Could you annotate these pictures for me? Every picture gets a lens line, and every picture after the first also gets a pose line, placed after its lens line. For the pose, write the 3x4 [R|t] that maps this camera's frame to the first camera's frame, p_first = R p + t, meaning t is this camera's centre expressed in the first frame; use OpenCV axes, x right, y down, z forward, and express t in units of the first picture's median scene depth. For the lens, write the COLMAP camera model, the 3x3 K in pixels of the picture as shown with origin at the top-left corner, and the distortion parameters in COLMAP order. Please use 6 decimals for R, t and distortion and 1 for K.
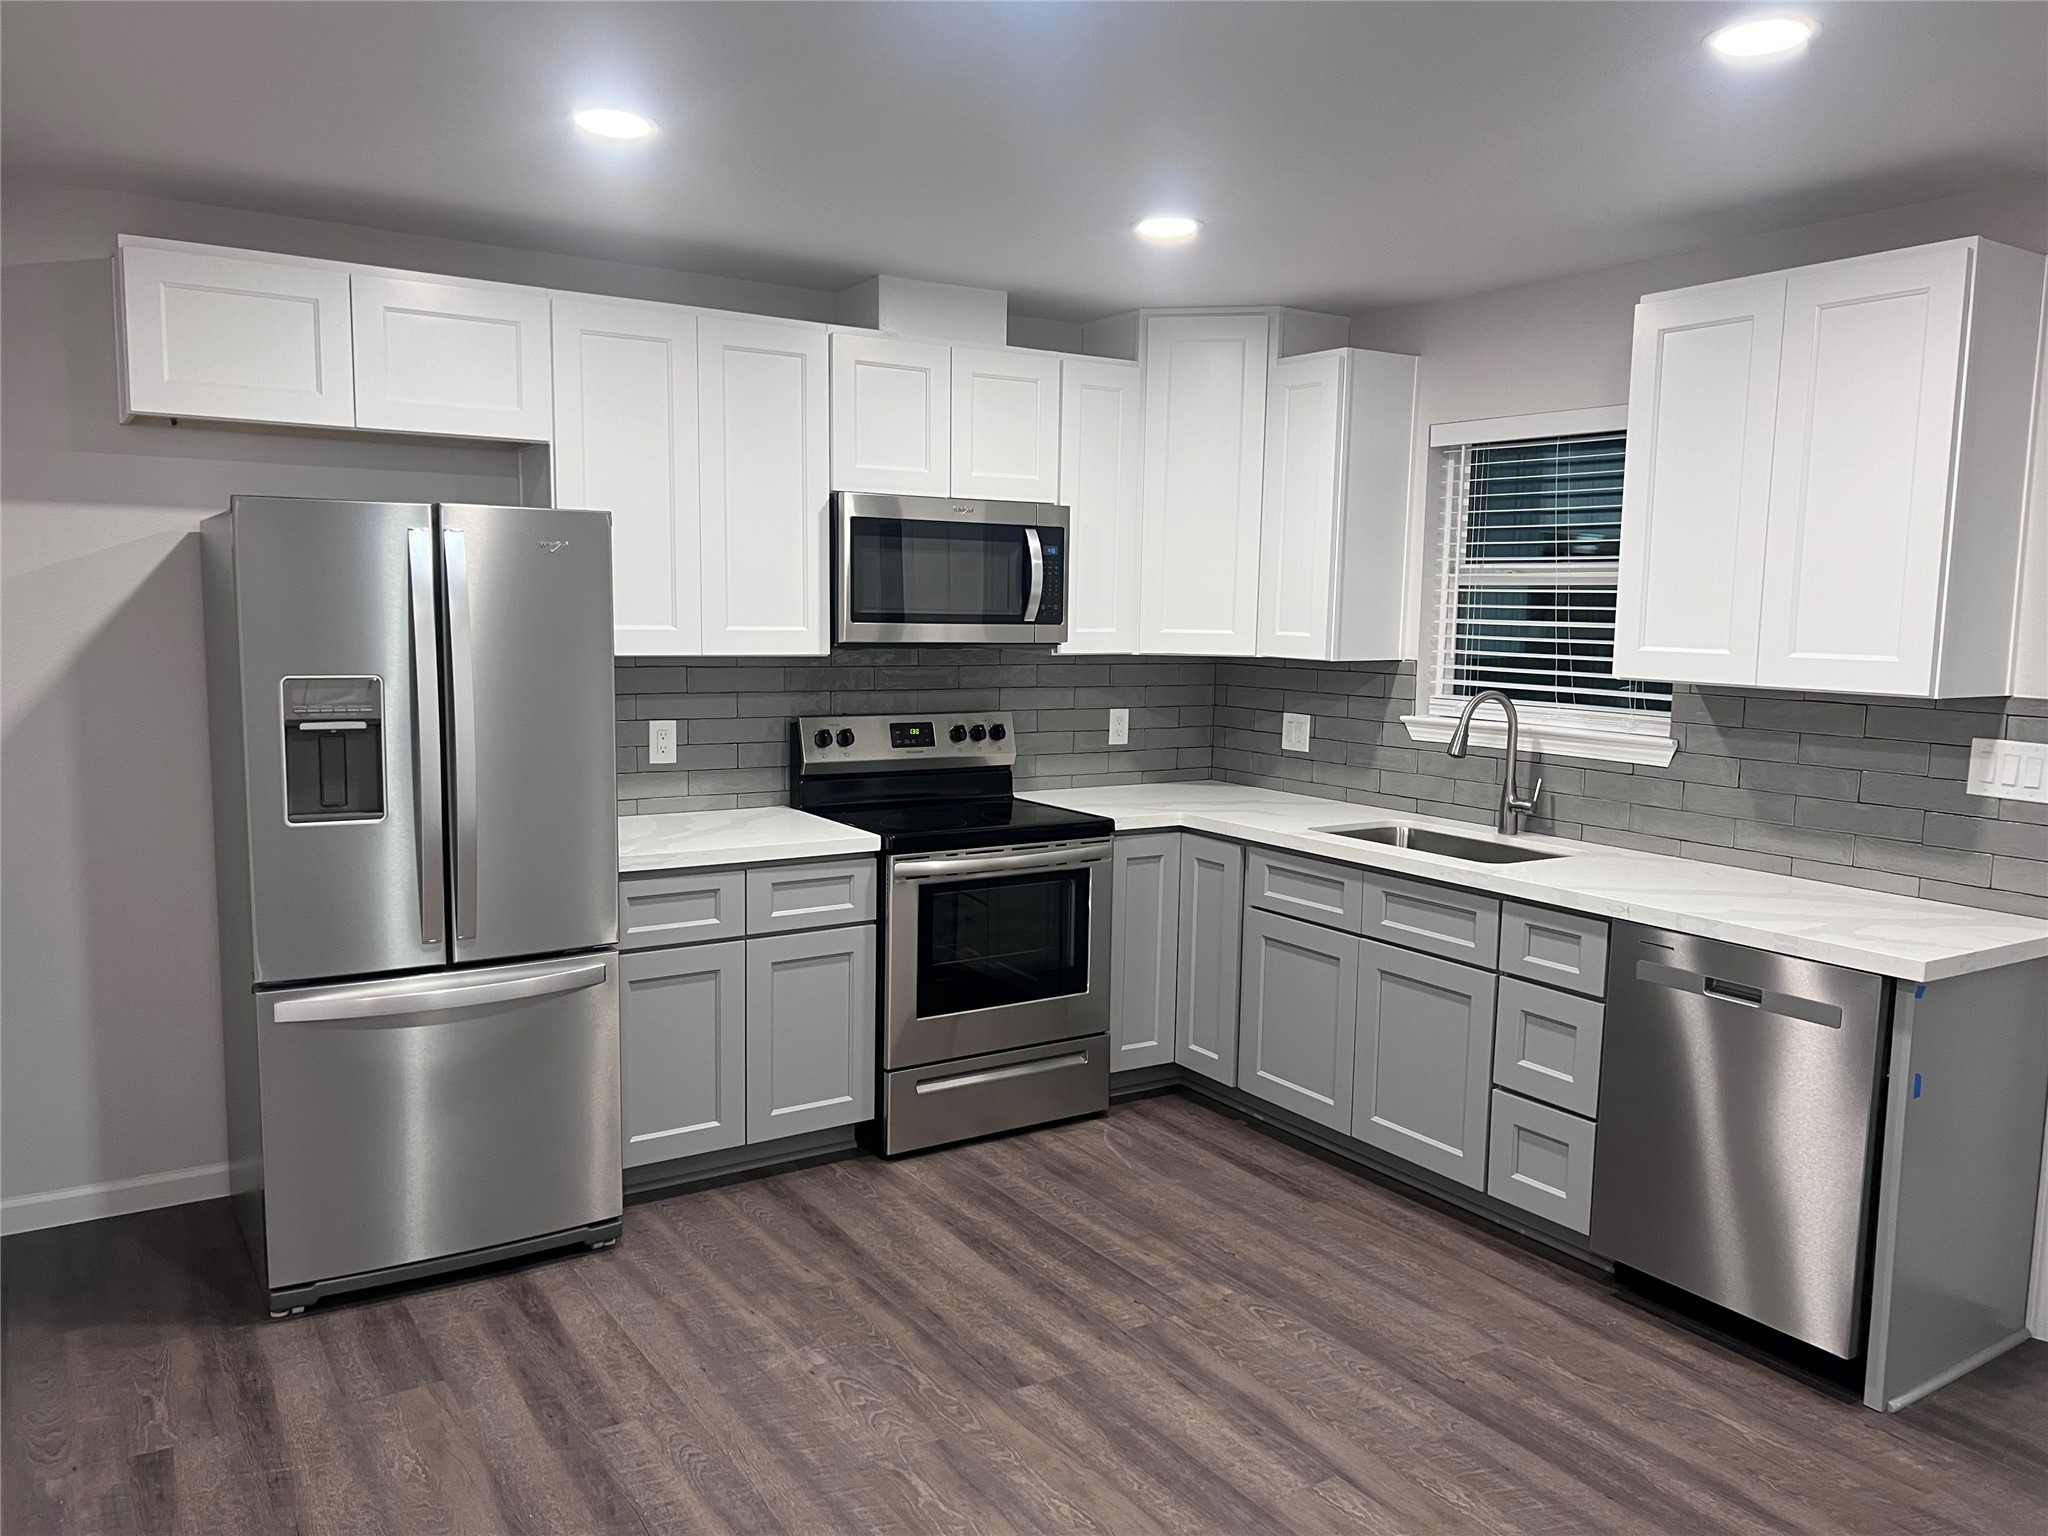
lens RADIAL K [[1529.1, 0, 1034.0], [0, 1529.1, 778.7], [0, 0, 1]] dist [0.069968, -0.084481]
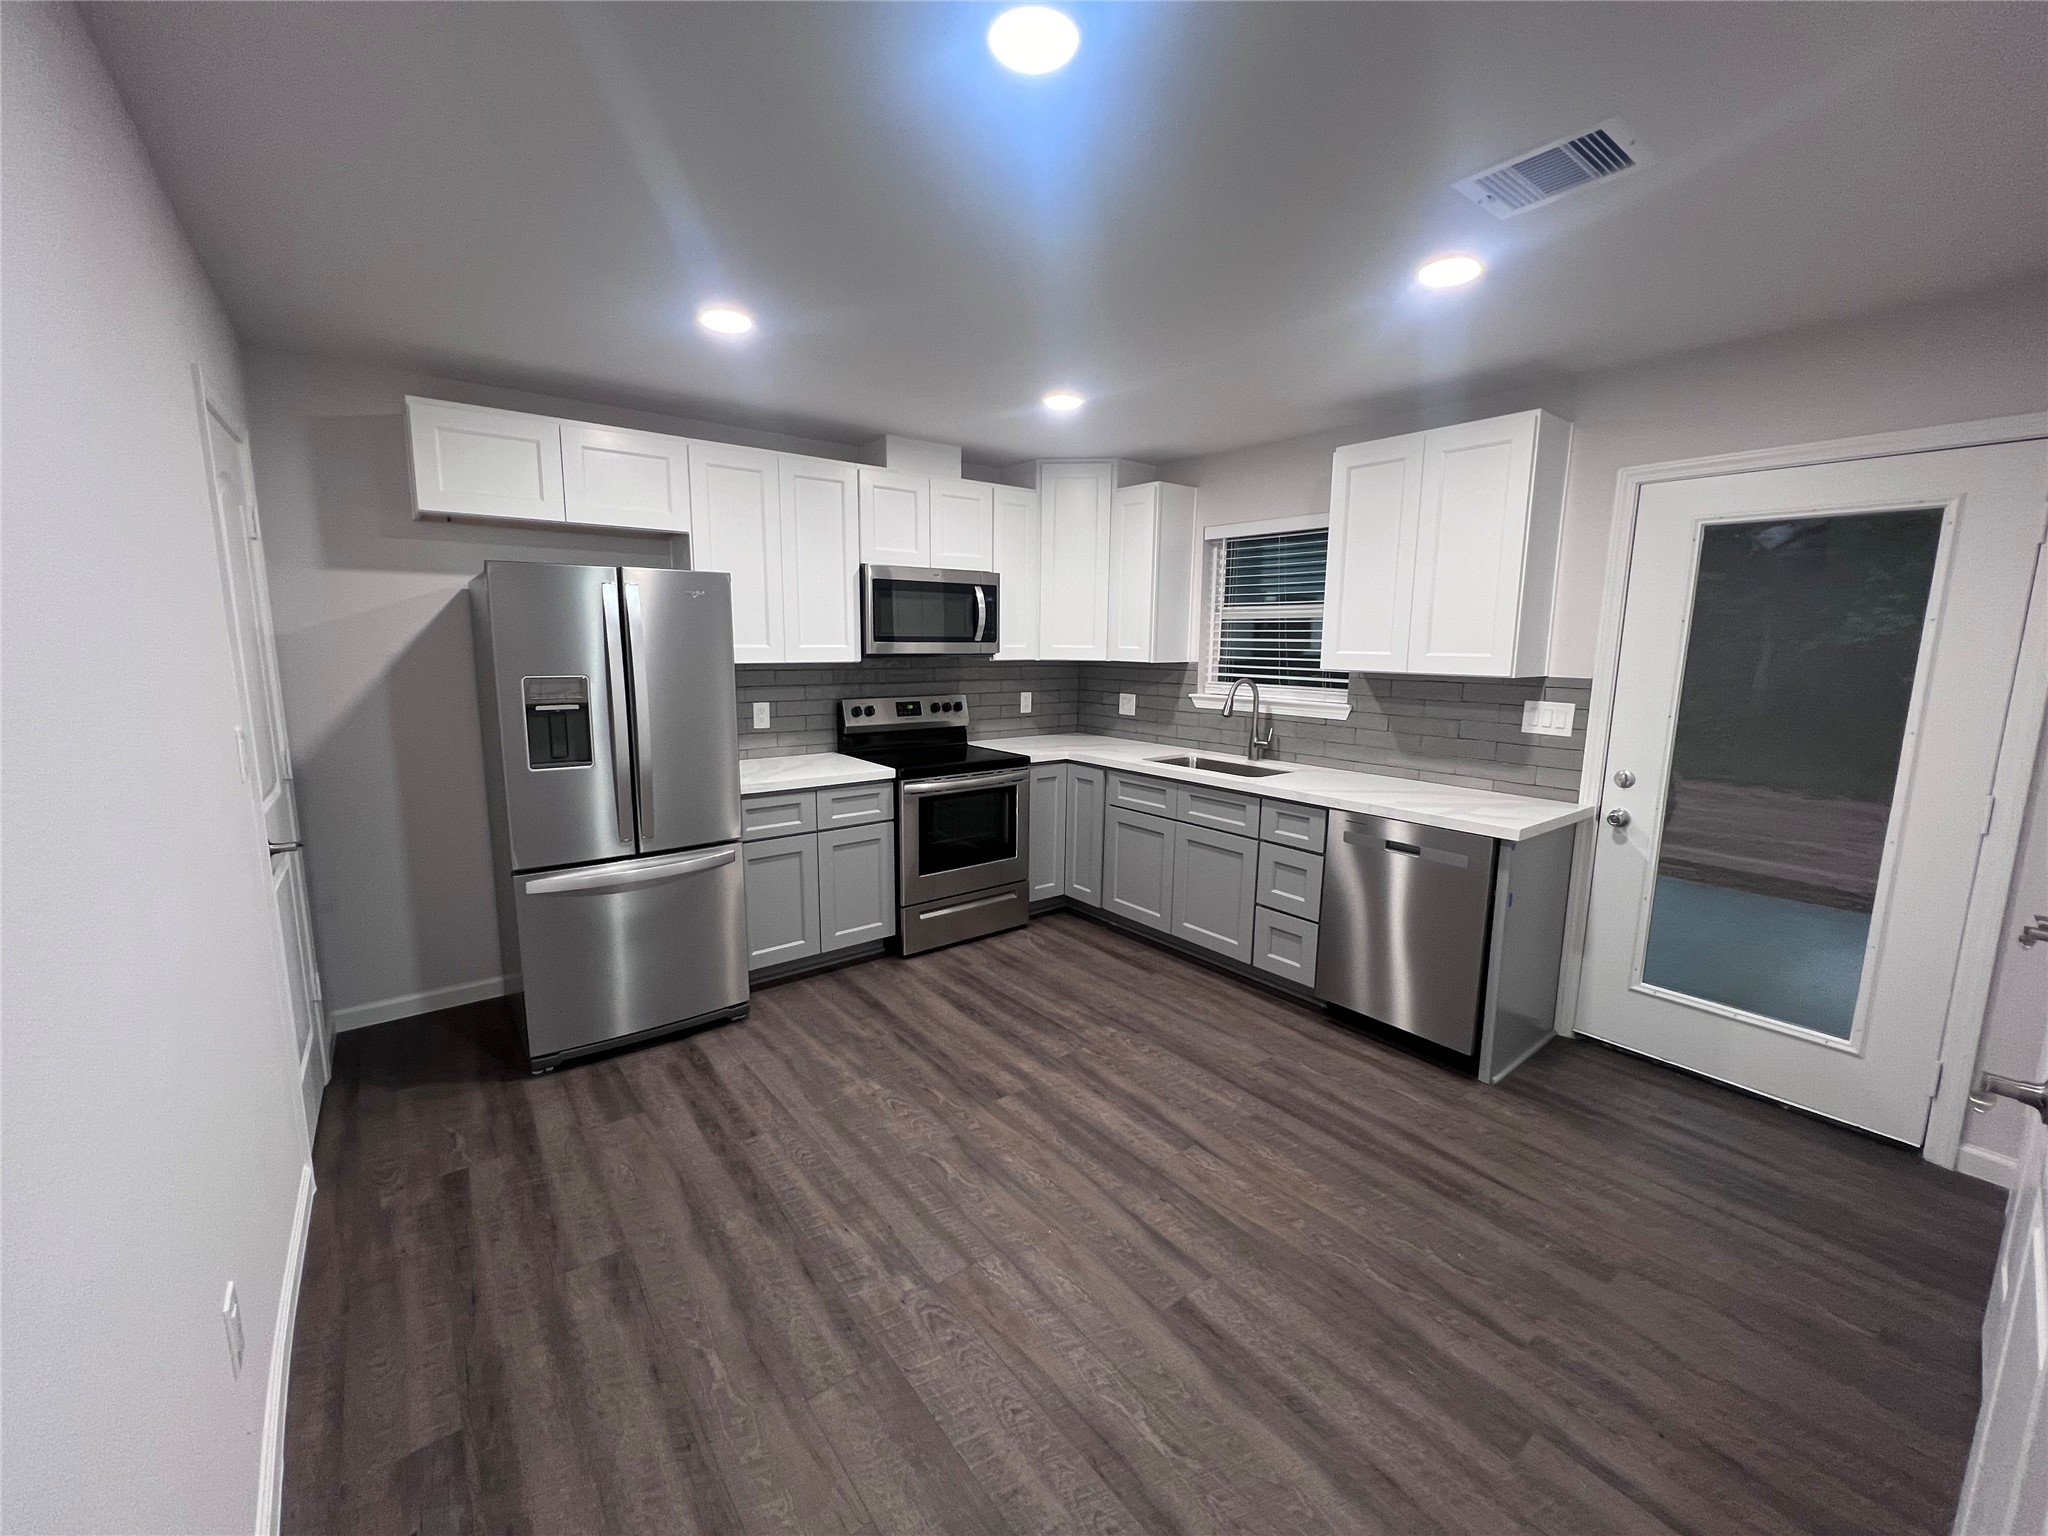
lens RADIAL K [[818.2, 0, 1018.6], [0, 818.2, 759.3], [0, 0, 1]] dist [-0.001652, -0.000136]
pose [[0.996501, -0.020418, 0.081045, -0.043331], [0.017824, 0.999309, 0.032603, -0.000181], [-0.081655, -0.031044, 0.996177, 0.105817]]
